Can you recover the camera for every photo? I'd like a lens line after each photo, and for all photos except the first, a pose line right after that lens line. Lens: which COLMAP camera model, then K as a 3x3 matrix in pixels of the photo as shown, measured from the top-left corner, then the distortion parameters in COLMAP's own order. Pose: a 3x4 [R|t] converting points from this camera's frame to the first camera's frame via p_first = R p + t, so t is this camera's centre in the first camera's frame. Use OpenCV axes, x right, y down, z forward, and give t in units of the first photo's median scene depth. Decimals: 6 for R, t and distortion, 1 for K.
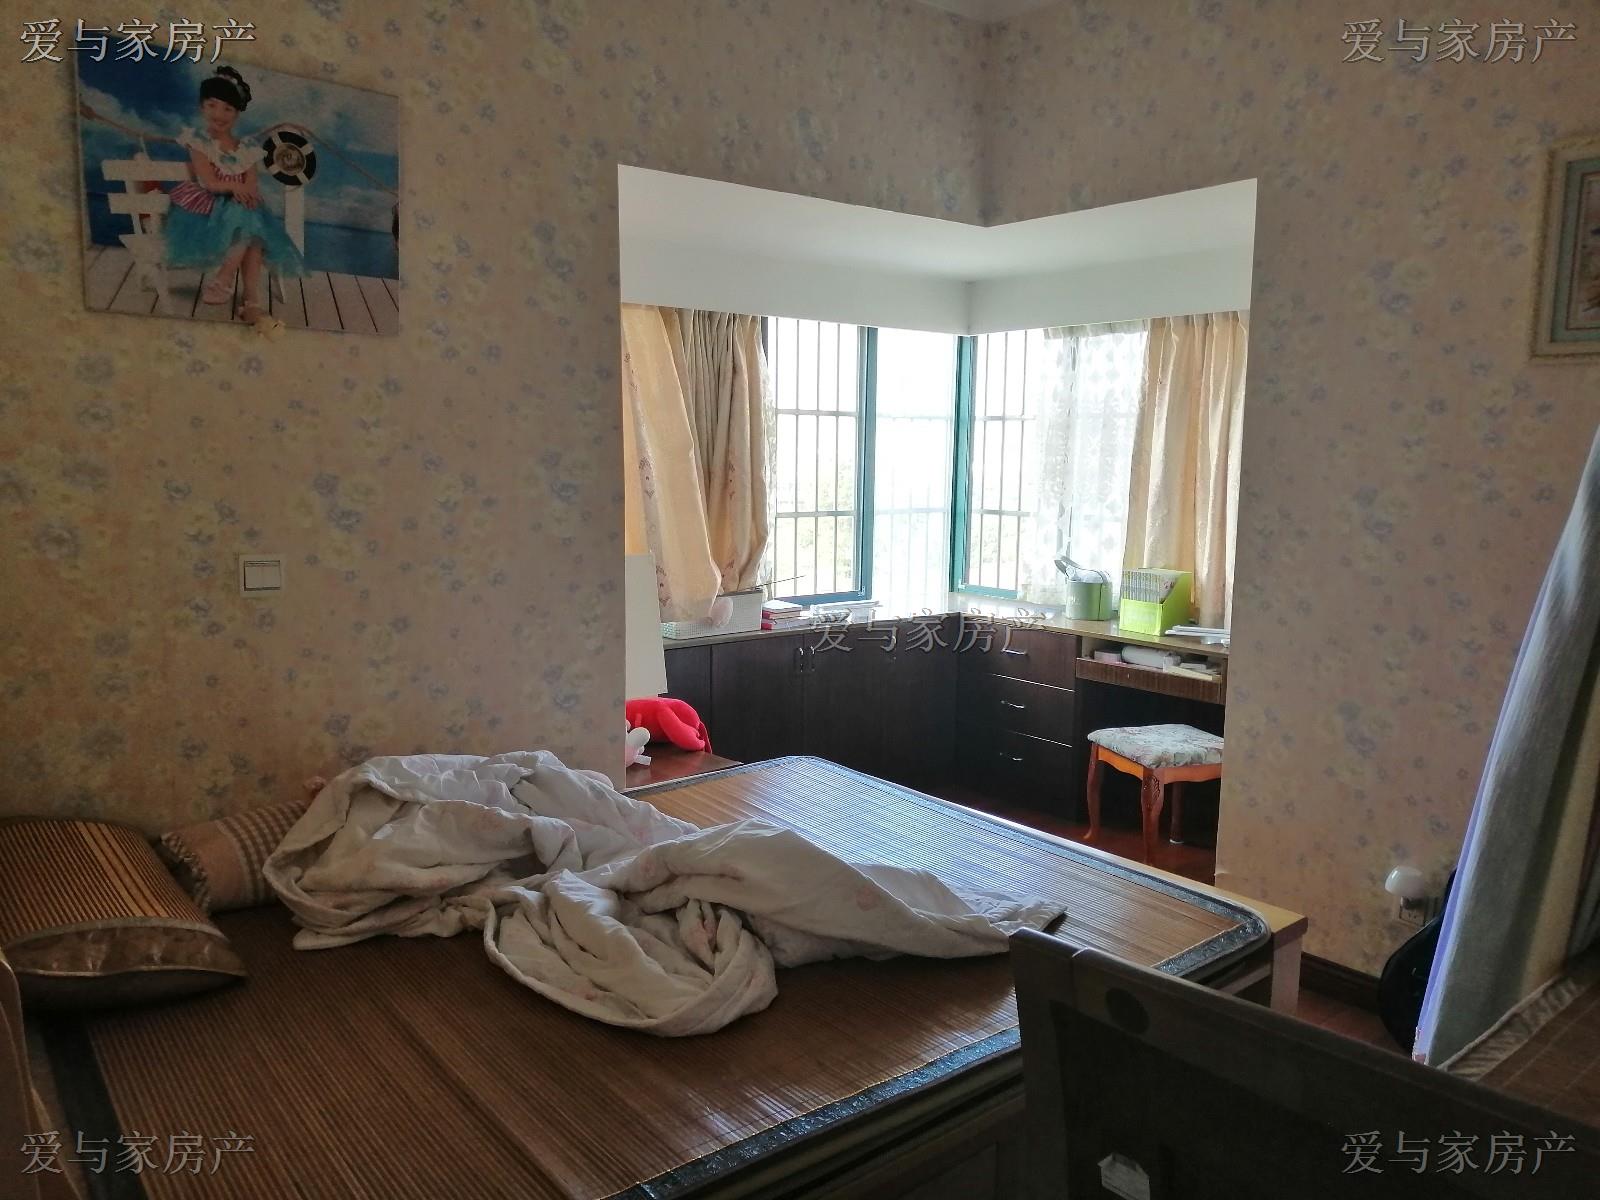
lens RADIAL K [[1209.3, 0, 799.1], [0, 1209.3, 618.2], [0, 0, 1]] dist [0.044678, -0.090836]
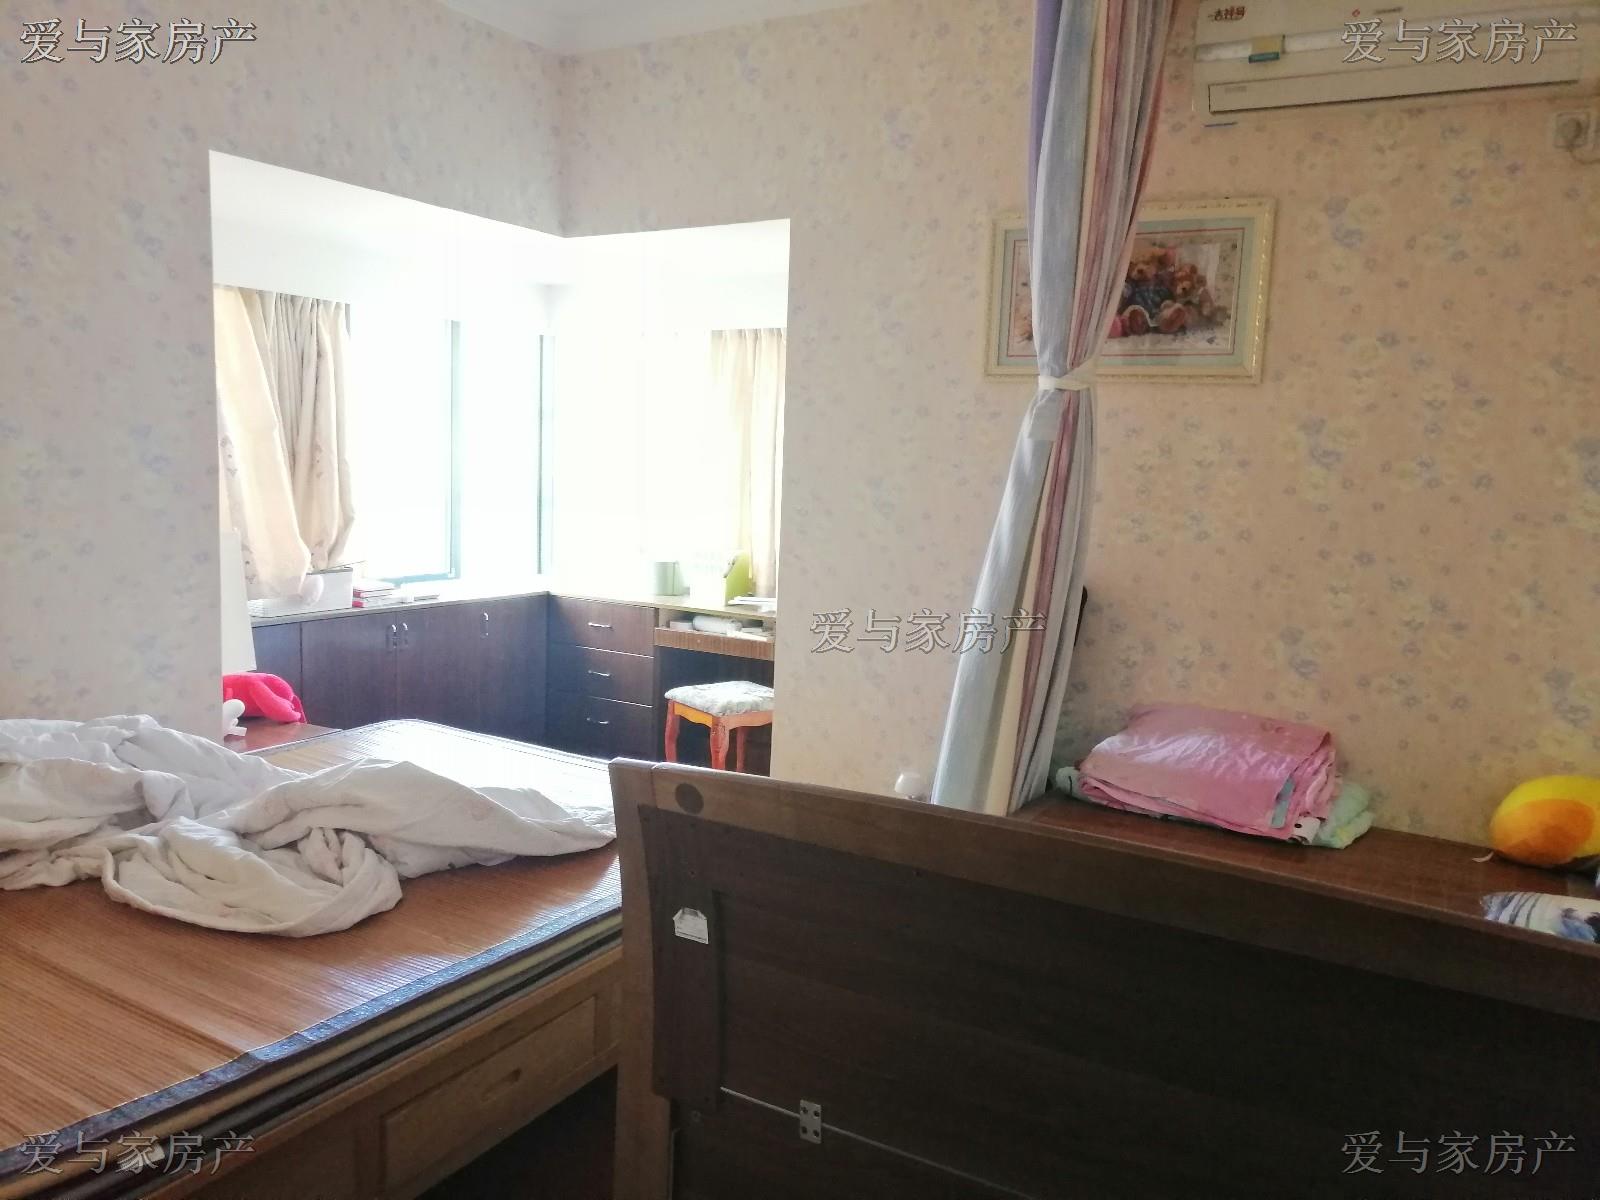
lens RADIAL K [[1209.3, 0, 799.1], [0, 1209.3, 618.2], [0, 0, 1]] dist [0.044678, -0.090836]
pose [[0.941151, -0.019402, 0.337429, -0.033346], [0.020066, 0.999798, 0.001520, 0.036447], [-0.337391, 0.005340, 0.941350, -0.149162]]
